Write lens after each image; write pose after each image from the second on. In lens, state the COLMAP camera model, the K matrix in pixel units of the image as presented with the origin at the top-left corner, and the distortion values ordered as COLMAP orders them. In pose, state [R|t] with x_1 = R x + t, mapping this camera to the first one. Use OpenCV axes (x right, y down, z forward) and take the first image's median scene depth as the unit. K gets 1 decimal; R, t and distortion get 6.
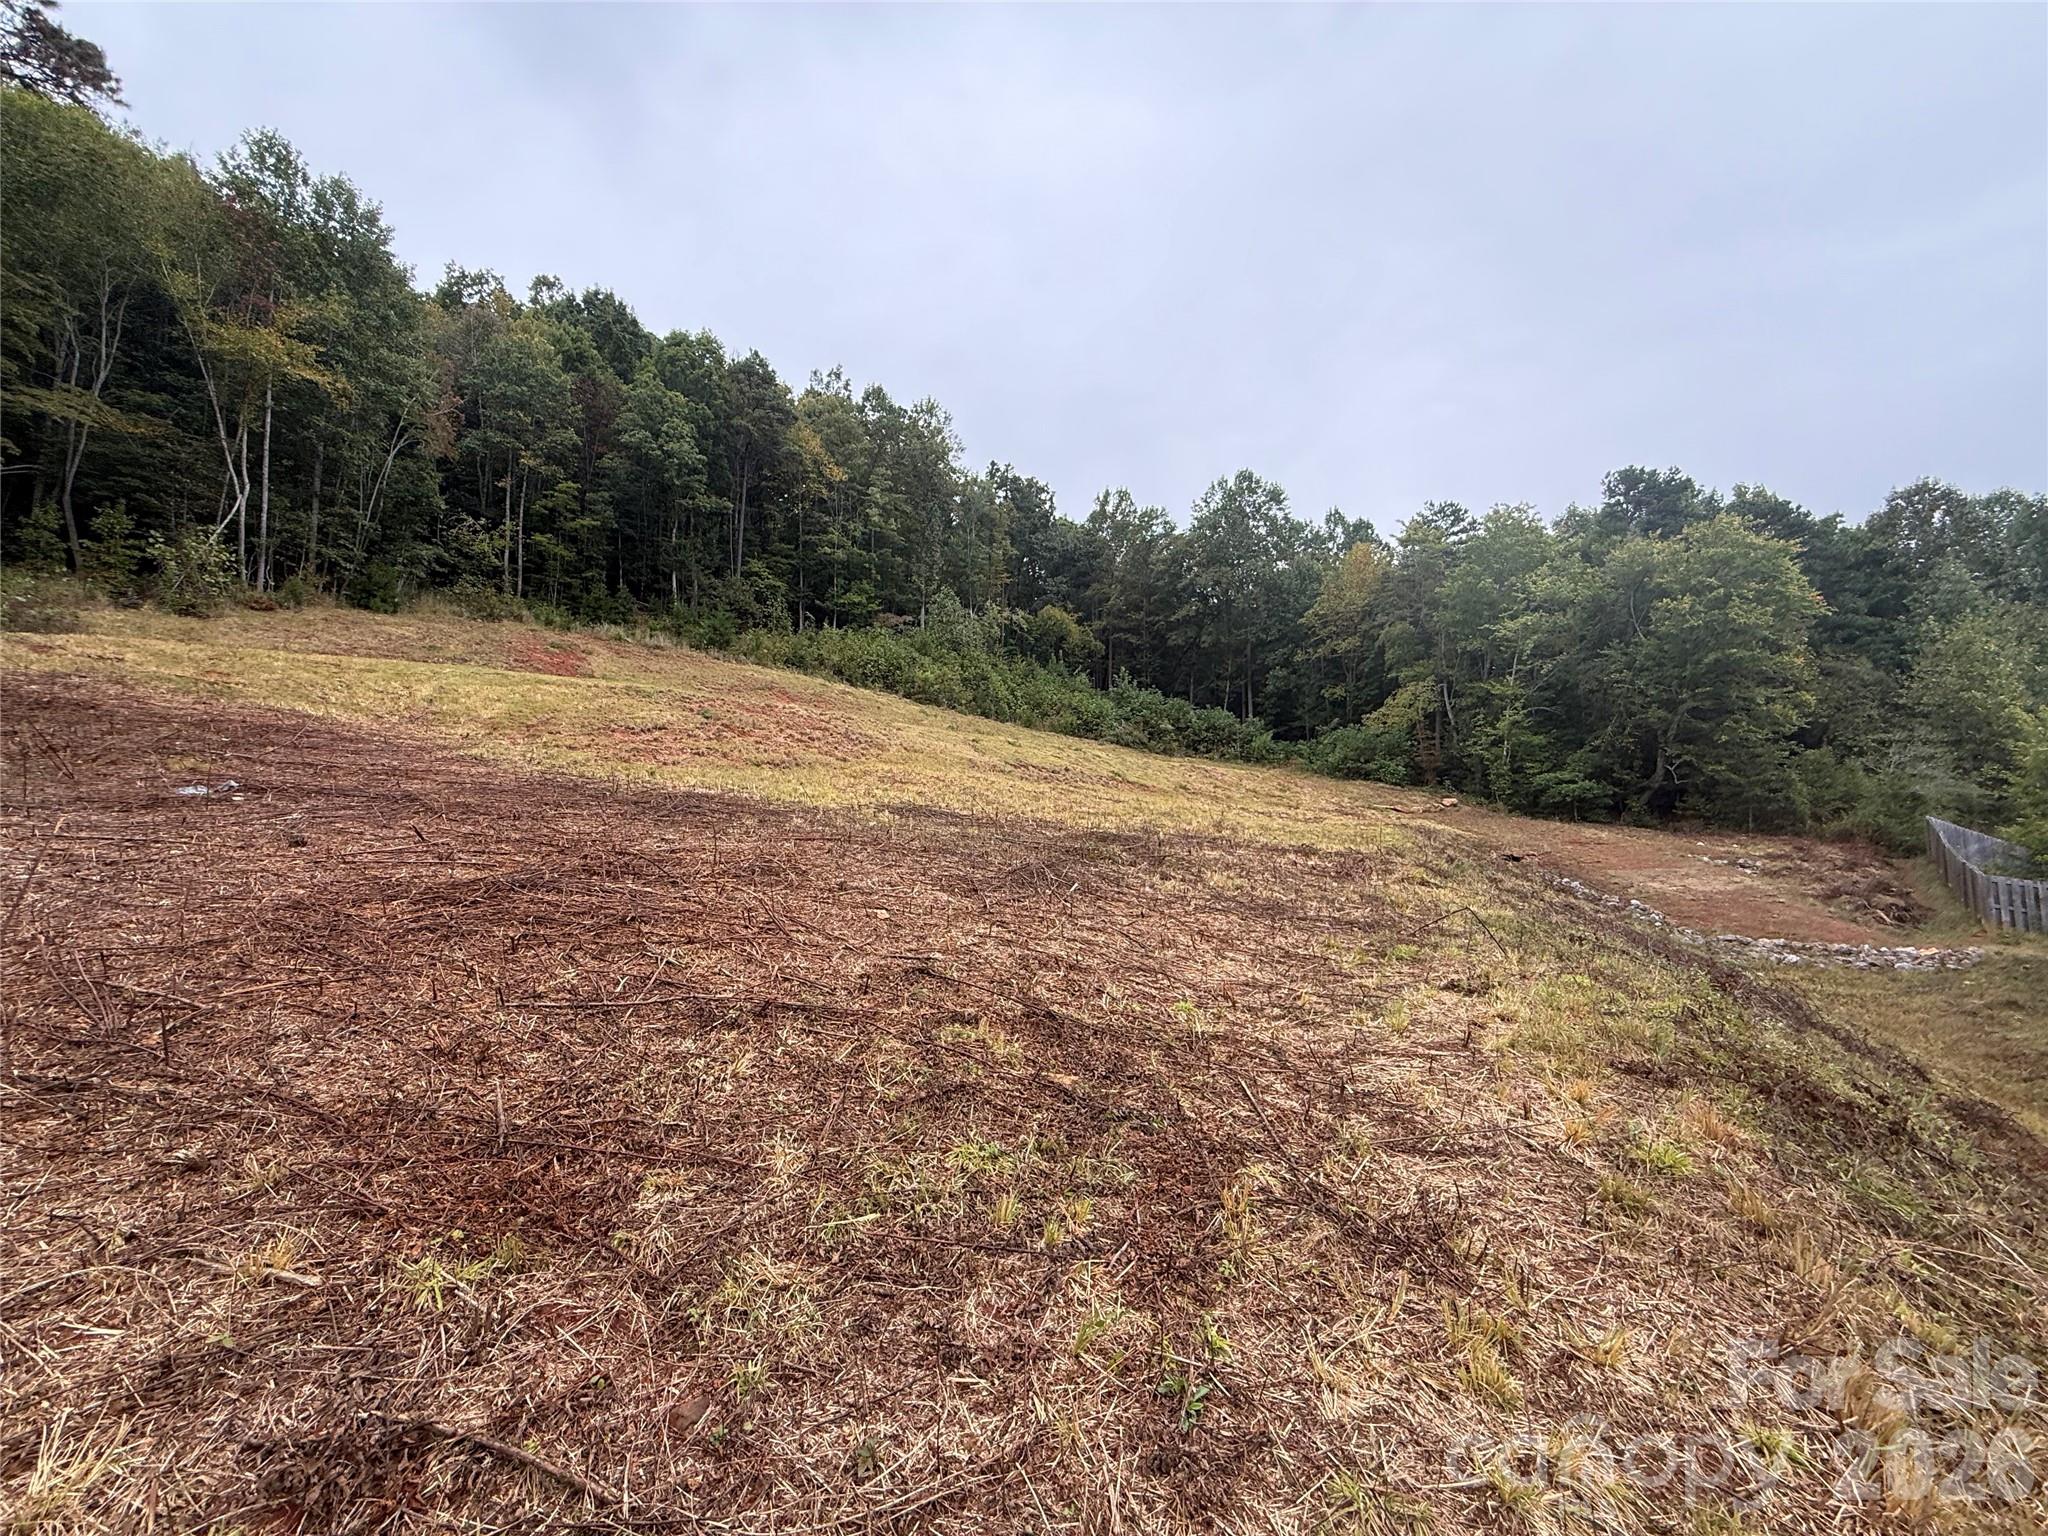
lens RADIAL K [[813.2, 0, 1021.2], [0, 813.2, 768.2], [0, 0, 1]] dist [0.000057, -0.000185]
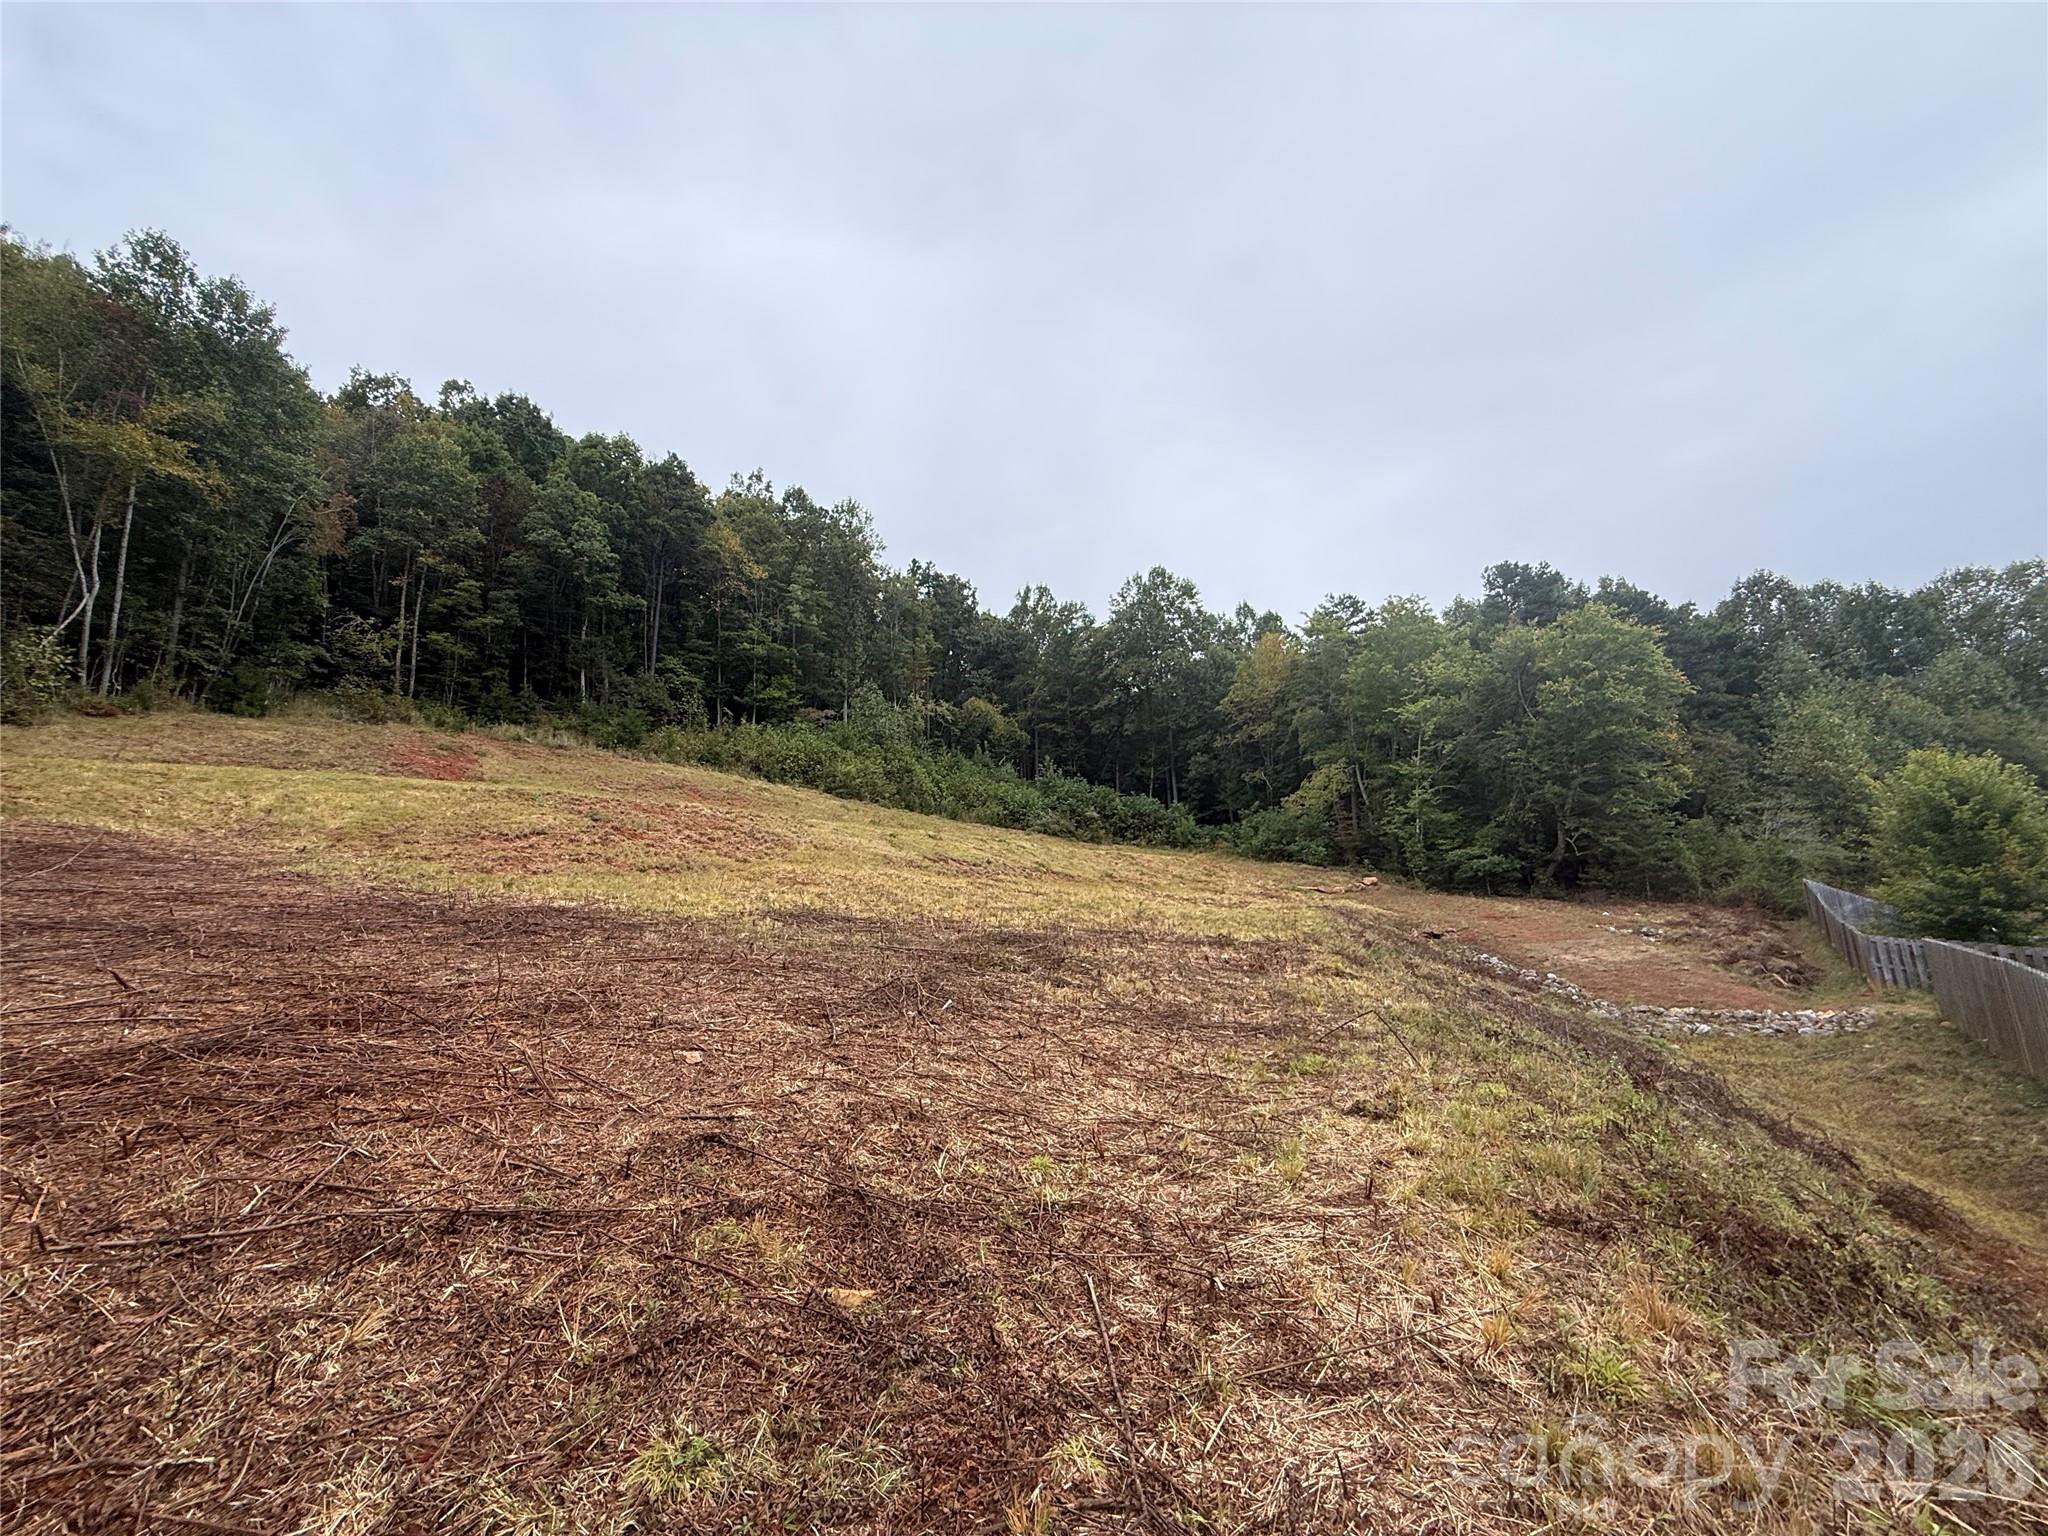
lens RADIAL K [[813.2, 0, 1021.7], [0, 813.2, 769.4], [0, 0, 1]] dist [0.000057, -0.000185]
pose [[0.996185, -0.024103, 0.083875, 0.015308], [0.033147, 0.993580, -0.108164, -0.001835], [-0.080730, 0.110531, 0.990588, 0.017702]]
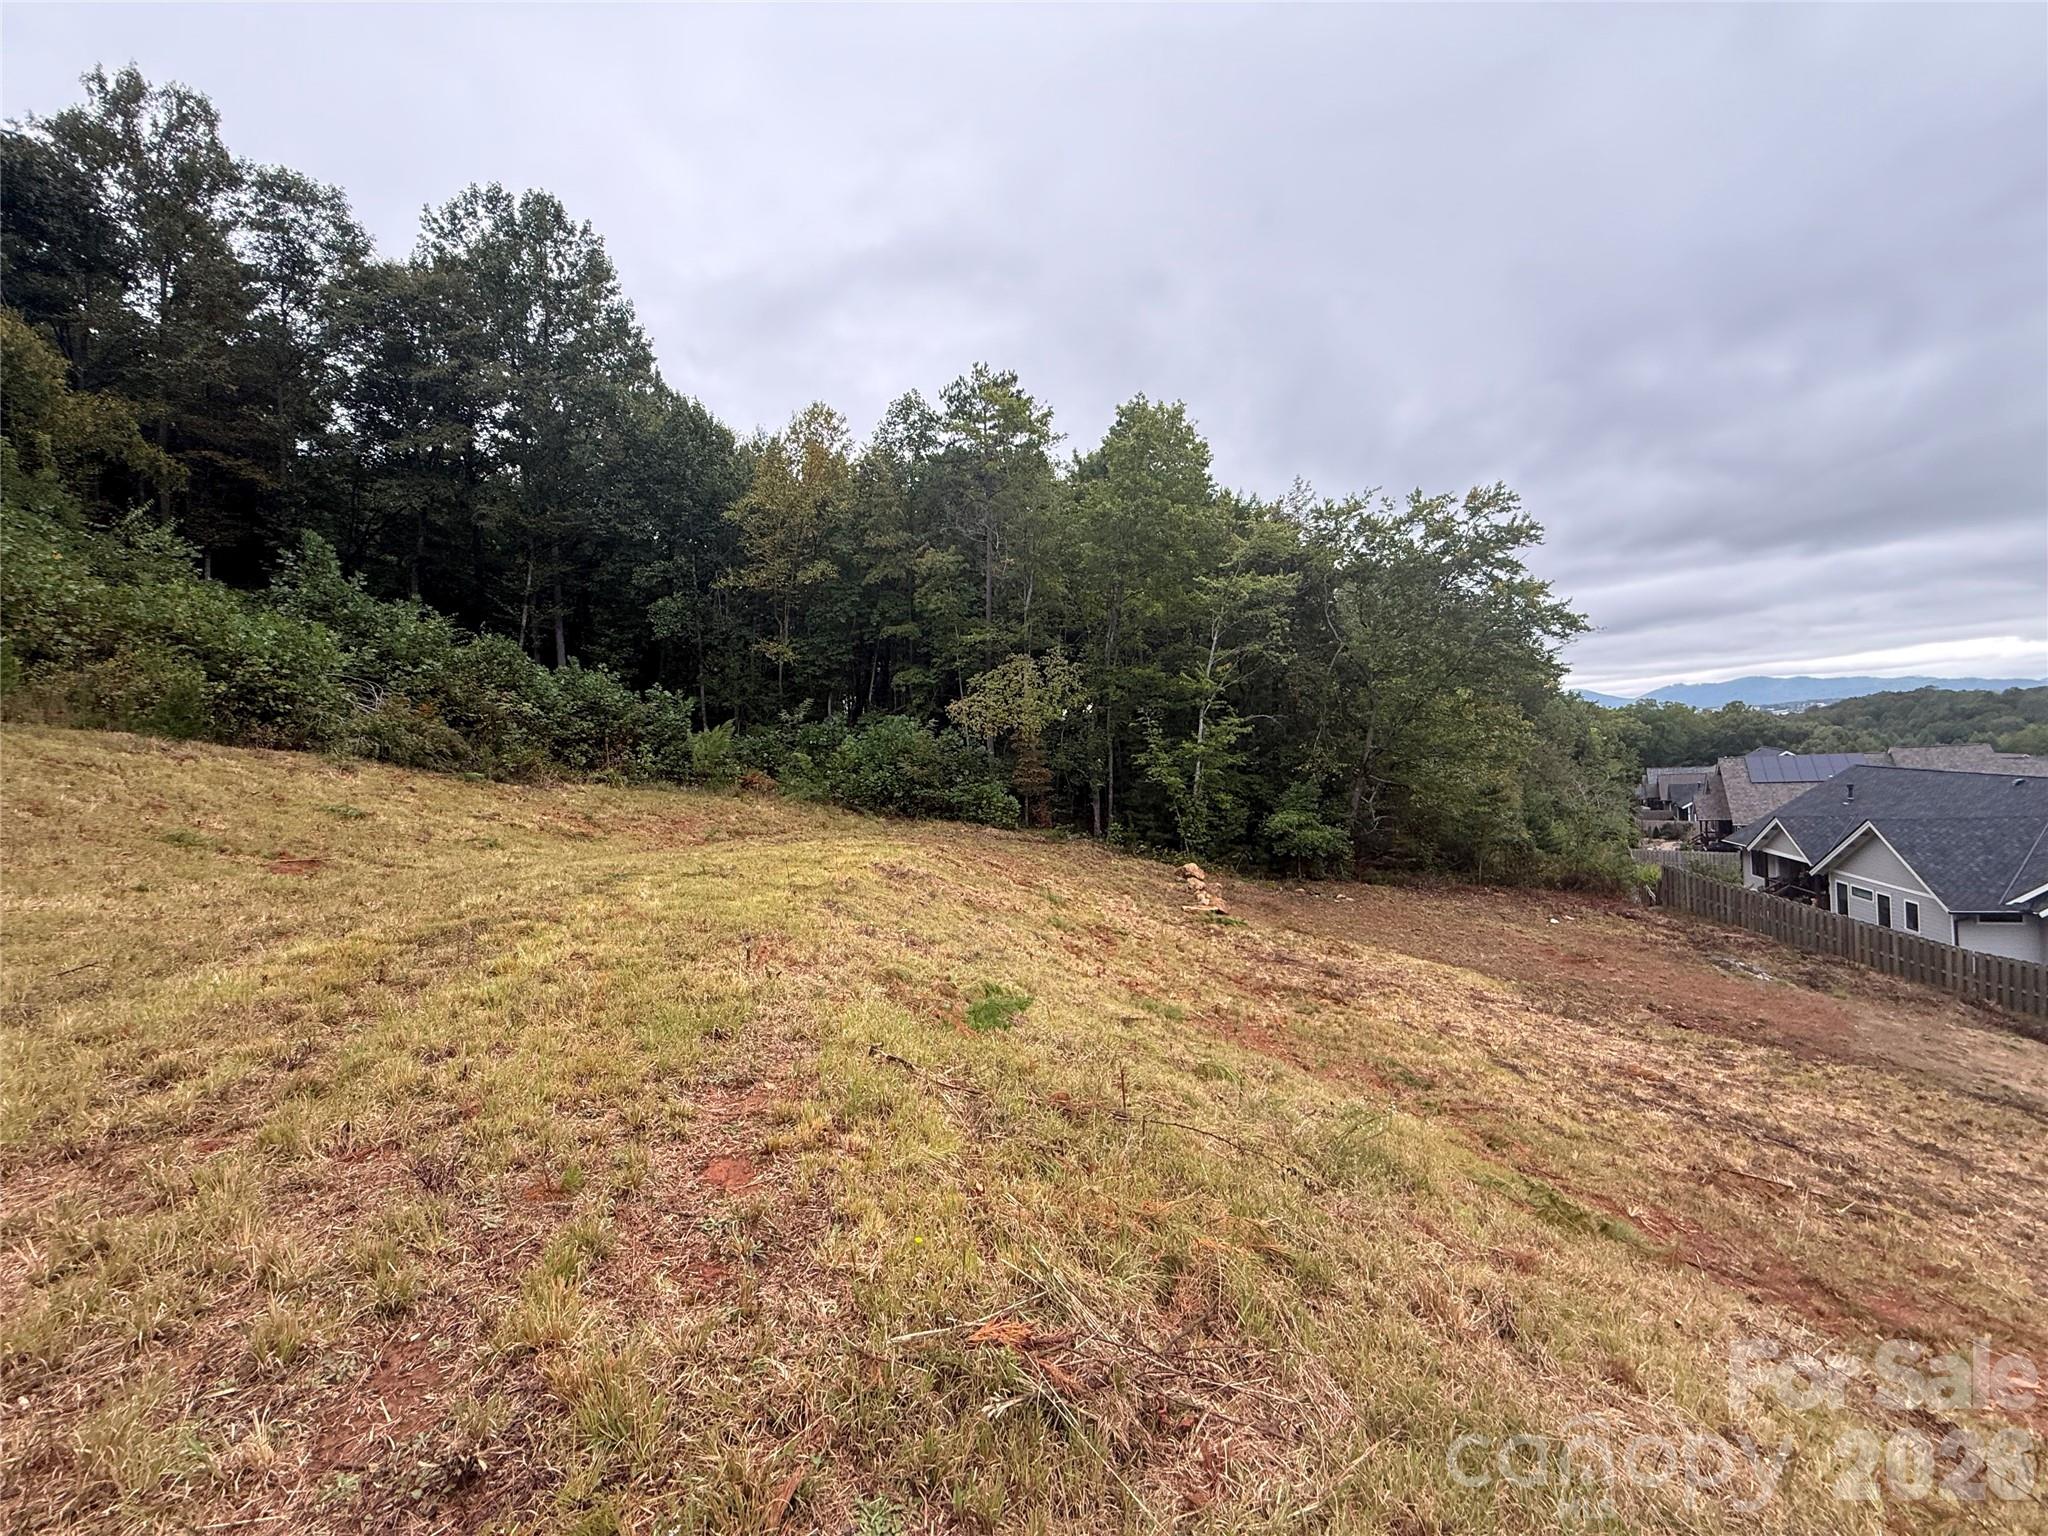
lens RADIAL K [[813.2, 0, 1018.9], [0, 813.2, 766.3], [0, 0, 1]] dist [0.000057, -0.000185]
pose [[0.518057, -0.041041, 0.854361, -0.054062], [-0.012360, 0.998385, 0.055455, -0.082424], [-0.855257, -0.039289, 0.516713, 1.013720]]
